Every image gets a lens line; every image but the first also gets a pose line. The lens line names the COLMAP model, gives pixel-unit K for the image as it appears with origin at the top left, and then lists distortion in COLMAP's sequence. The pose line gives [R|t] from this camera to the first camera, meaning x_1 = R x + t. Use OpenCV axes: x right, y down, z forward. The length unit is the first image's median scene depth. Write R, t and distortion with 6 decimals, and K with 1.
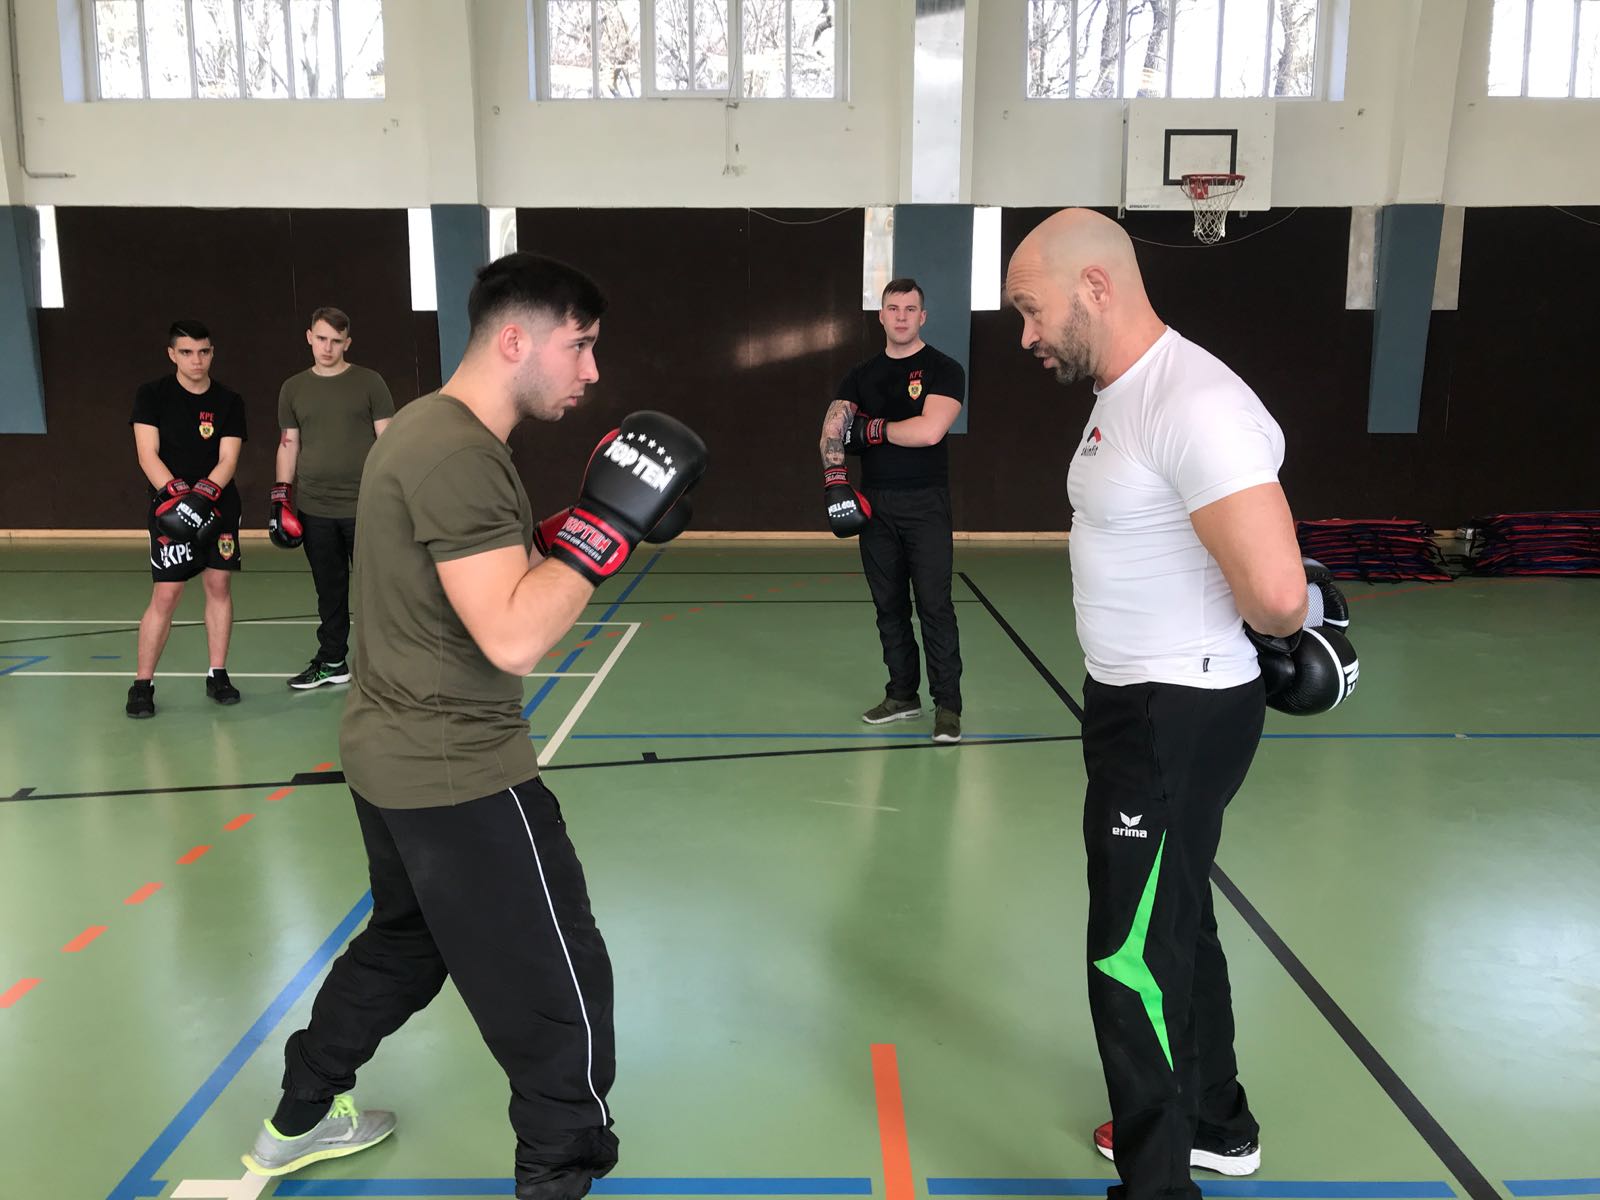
lens RADIAL K [[1370.2, 0, 800.0], [0, 1370.2, 600.0], [0, 0, 1]] dist [0.010618, -0.070598]
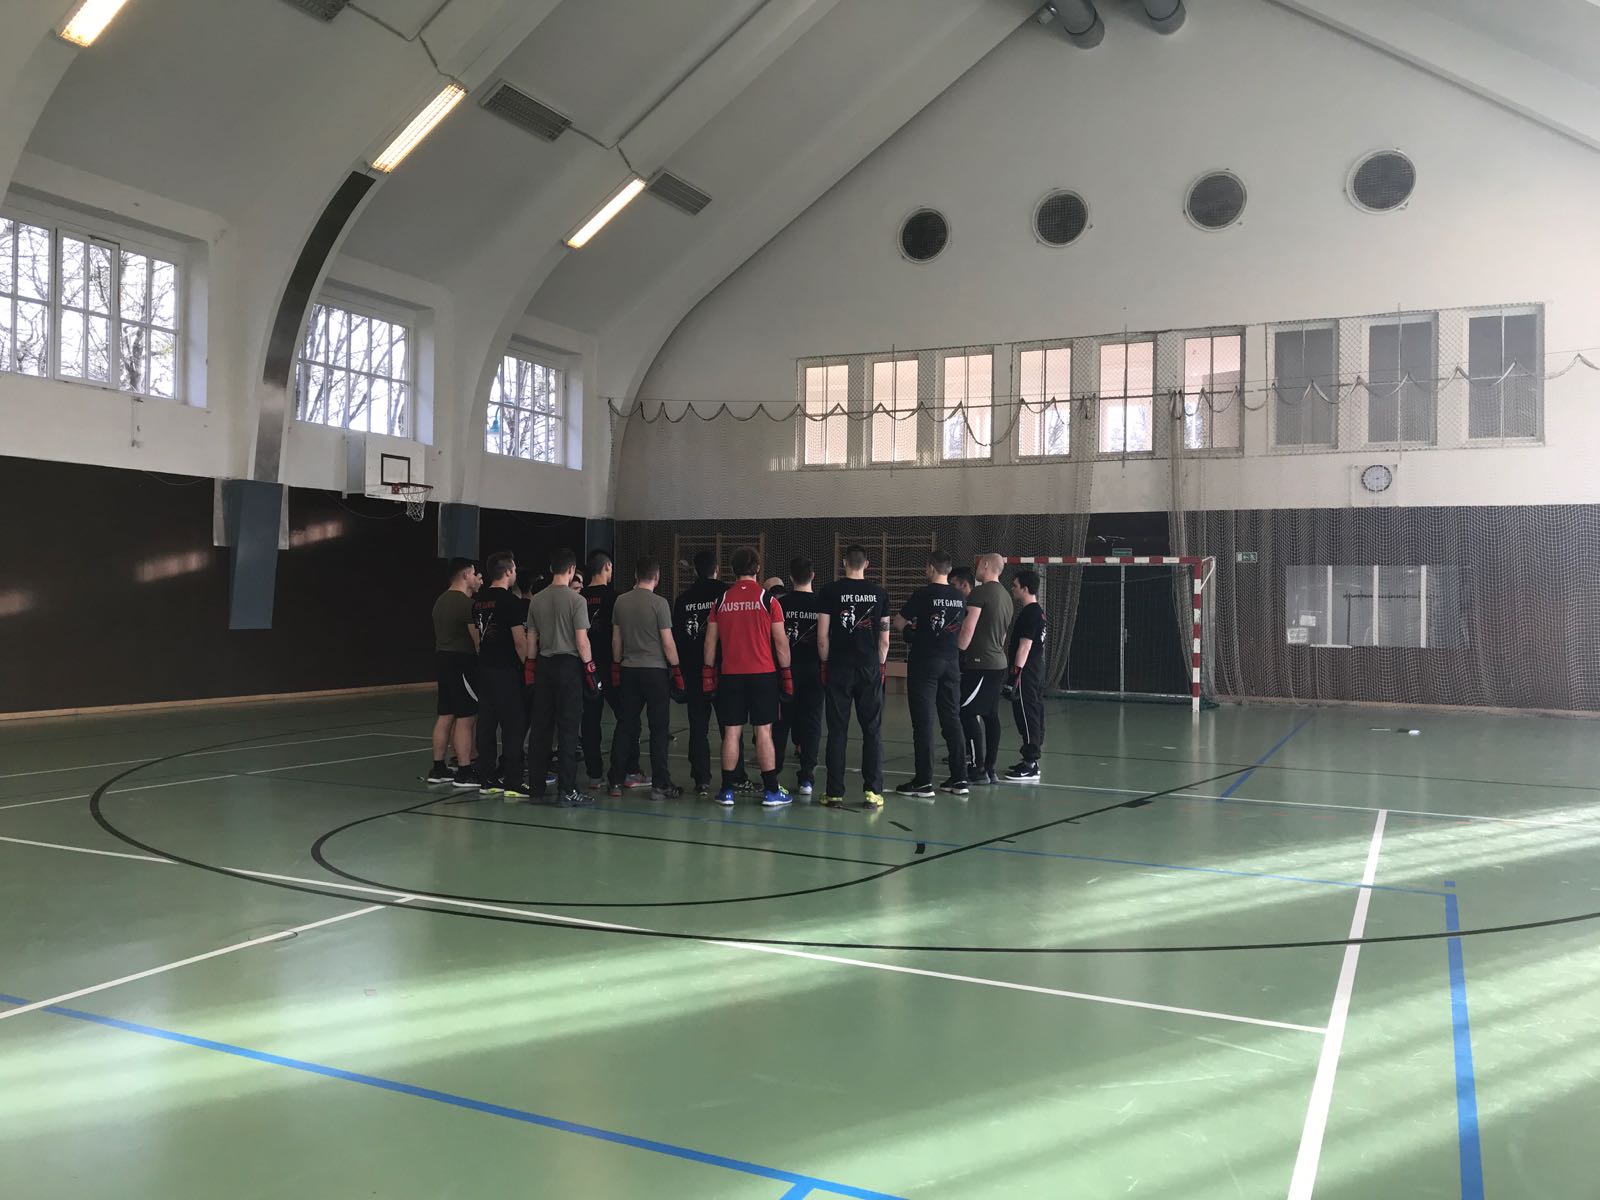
lens RADIAL K [[1276.6, 0, 800.0], [0, 1276.6, 600.0], [0, 0, 1]] dist [0.006398, -0.007695]
pose [[0.442051, 0.011735, 0.896913, -0.944182], [0.132038, 0.988171, -0.078004, 0.038311], [-0.887219, 0.152908, 0.435272, -0.154007]]
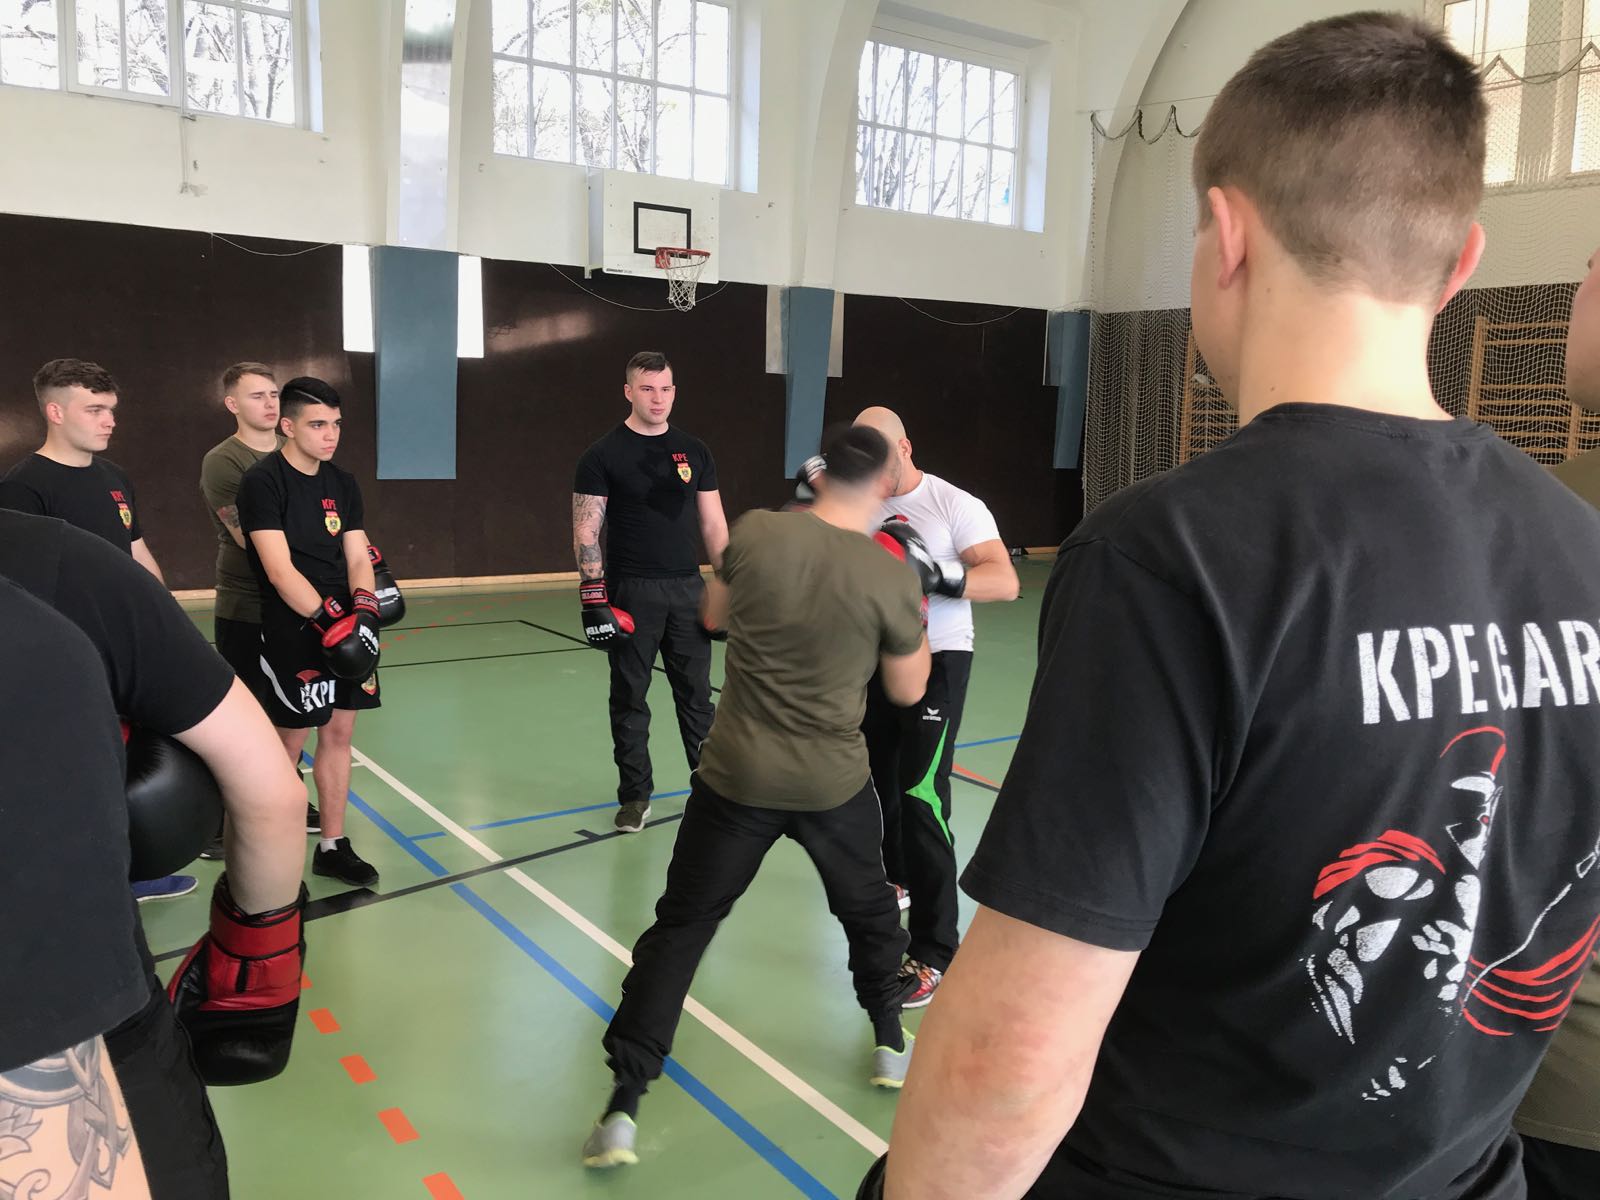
lens RADIAL K [[1275.2, 0, 800.0], [0, 1275.2, 600.0], [0, 0, 1]] dist [0.006885, -0.004217]
pose [[0.826635, -0.056424, 0.559903, -0.208338], [0.064324, 0.997913, 0.005596, -0.023712], [-0.559051, 0.031390, 0.828539, 0.091478]]
